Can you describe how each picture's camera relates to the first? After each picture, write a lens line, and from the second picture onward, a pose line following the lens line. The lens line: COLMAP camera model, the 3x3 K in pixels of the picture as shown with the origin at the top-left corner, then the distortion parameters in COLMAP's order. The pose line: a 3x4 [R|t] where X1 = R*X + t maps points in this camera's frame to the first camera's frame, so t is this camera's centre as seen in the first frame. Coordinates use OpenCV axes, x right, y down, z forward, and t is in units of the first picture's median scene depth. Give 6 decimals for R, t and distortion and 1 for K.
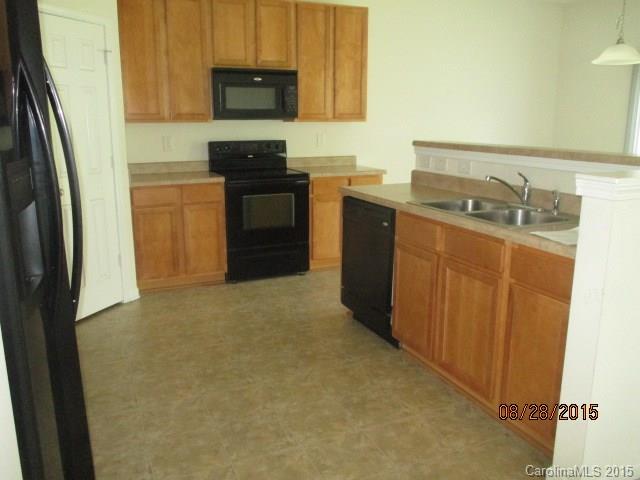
lens RADIAL K [[533.9, 0, 319.2], [0, 533.9, 224.3], [0, 0, 1]] dist [-0.030507, -0.004522]
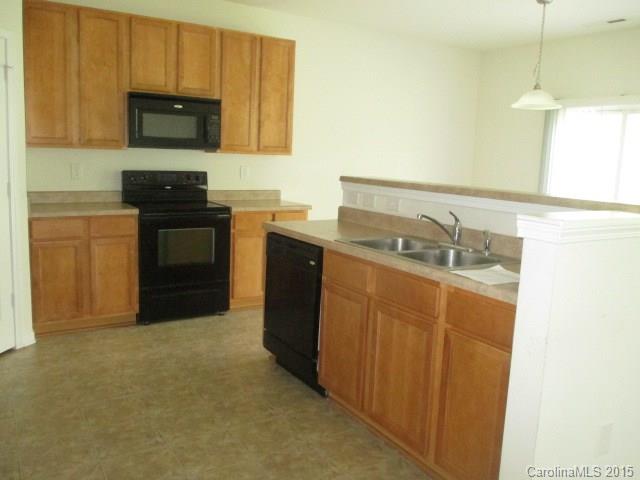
lens RADIAL K [[533.9, 0, 319.2], [0, 533.9, 224.3], [0, 0, 1]] dist [-0.030507, -0.004522]
pose [[0.989275, 0.018511, 0.144885, -0.001045], [-0.009160, 0.997847, -0.064940, -0.005778], [-0.145776, 0.062916, 0.987315, 0.051304]]
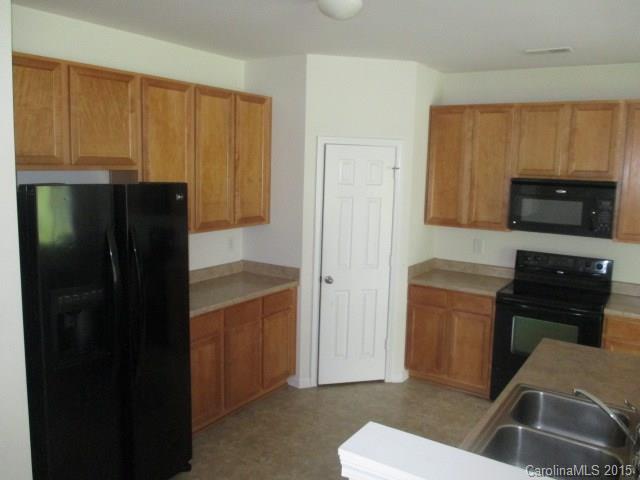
lens RADIAL K [[533.9, 0, 319.2], [0, 533.9, 224.3], [0, 0, 1]] dist [-0.030507, -0.004522]
pose [[0.535687, 0.115409, -0.836493, 0.473282], [-0.193847, 0.980968, 0.011203, -0.168801], [0.821865, 0.156150, 0.547864, 0.208699]]
